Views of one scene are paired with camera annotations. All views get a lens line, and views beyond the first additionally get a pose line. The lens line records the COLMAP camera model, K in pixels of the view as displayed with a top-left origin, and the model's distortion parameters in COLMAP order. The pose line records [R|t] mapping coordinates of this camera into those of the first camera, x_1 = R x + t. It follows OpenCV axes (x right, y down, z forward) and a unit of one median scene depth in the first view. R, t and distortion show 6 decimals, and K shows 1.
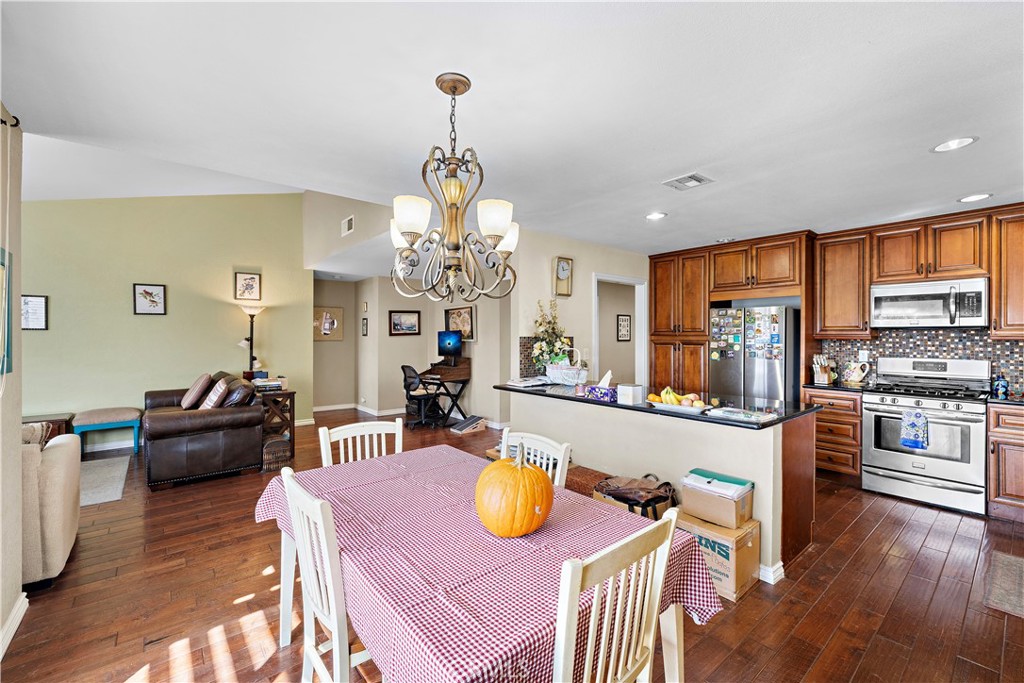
lens RADIAL K [[430.9, 0, 516.5], [0, 430.9, 335.5], [0, 0, 1]] dist [0.000601, -0.000451]
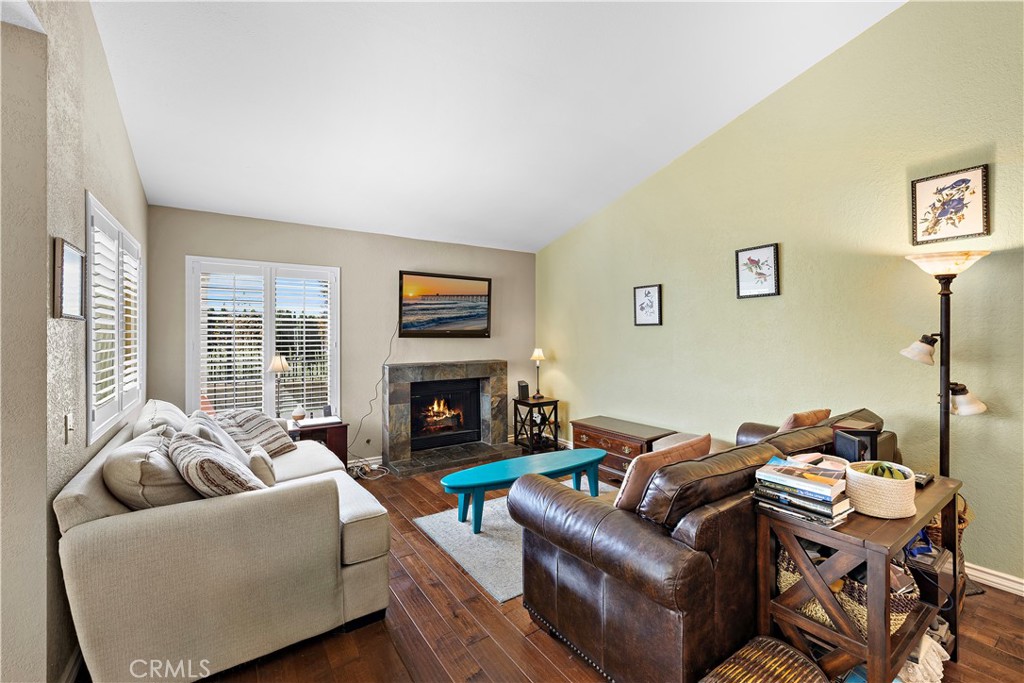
lens RADIAL K [[430.9, 0, 516.5], [0, 430.9, 335.5], [0, 0, 1]] dist [0.000601, -0.000451]
pose [[-0.096732, 0.001326, -0.995310, -0.281027], [0.001523, 0.999998, 0.001185, 0.006358], [0.995309, -0.001401, -0.096733, 0.955601]]
